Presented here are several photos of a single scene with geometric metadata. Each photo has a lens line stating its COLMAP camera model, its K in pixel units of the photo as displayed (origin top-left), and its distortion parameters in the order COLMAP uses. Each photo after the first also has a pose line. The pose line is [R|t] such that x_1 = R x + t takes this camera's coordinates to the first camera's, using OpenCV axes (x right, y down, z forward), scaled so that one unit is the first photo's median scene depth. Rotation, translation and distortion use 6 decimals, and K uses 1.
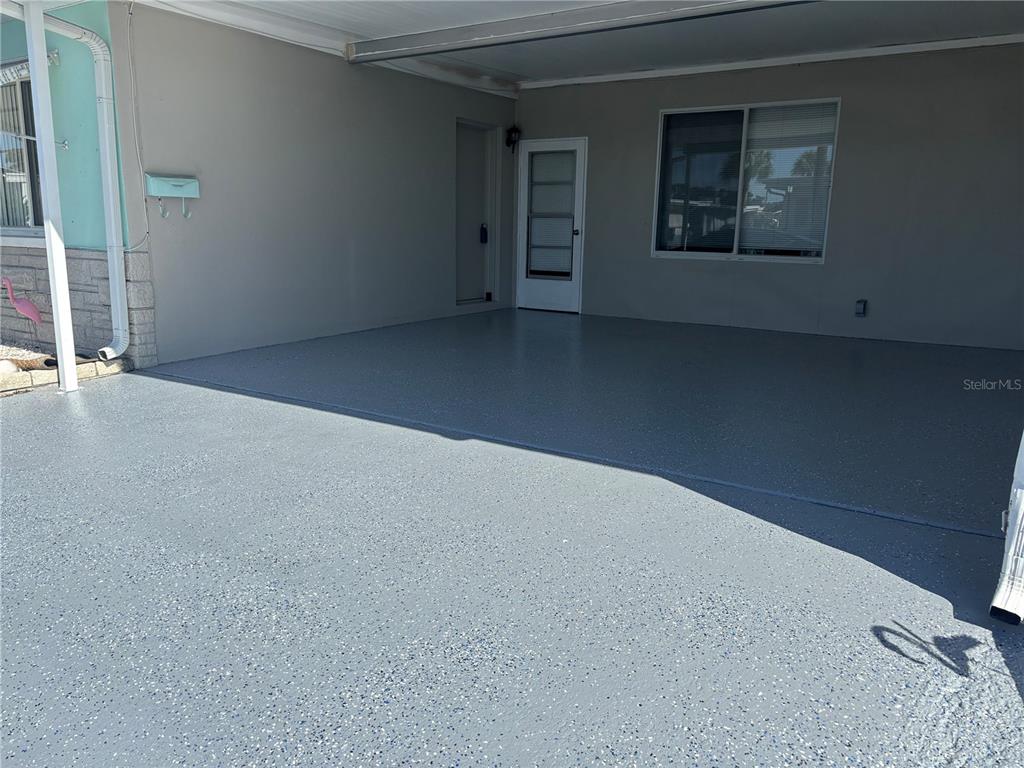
lens RADIAL K [[792.8, 0, 516.1], [0, 792.8, 405.0], [0, 0, 1]] dist [0.004996, -0.001735]
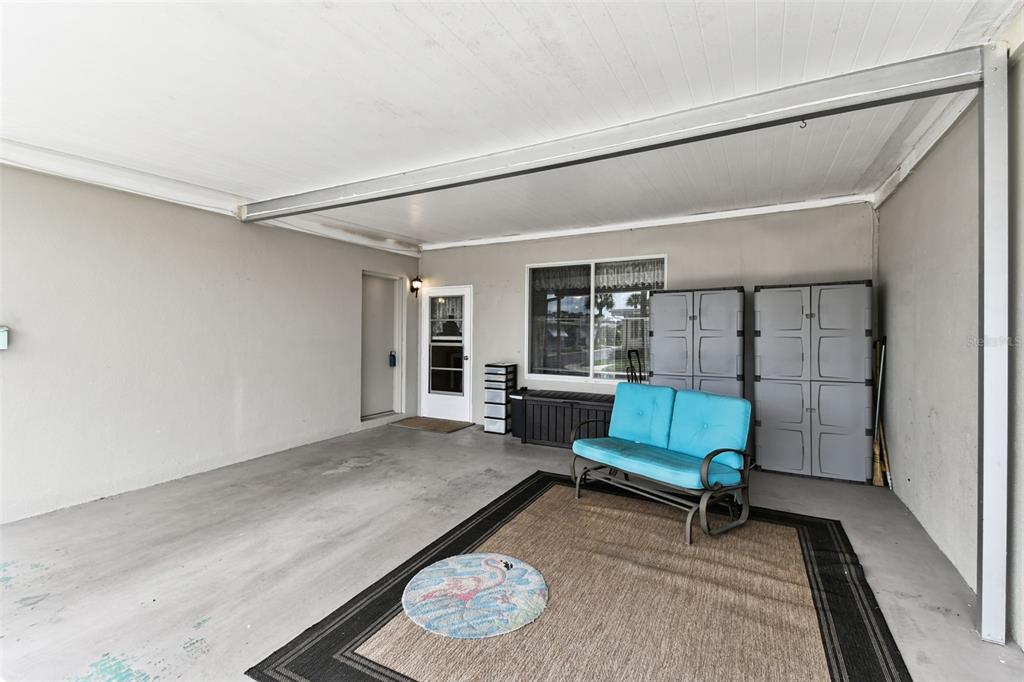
lens RADIAL K [[455.6, 0, 510.8], [0, 455.6, 333.1], [0, 0, 1]] dist [0.037635, -0.023735]
pose [[0.996832, -0.009993, 0.078910, 0.090974], [0.027255, 0.974930, -0.220836, -0.096559], [-0.074725, 0.222287, 0.972114, 0.292230]]
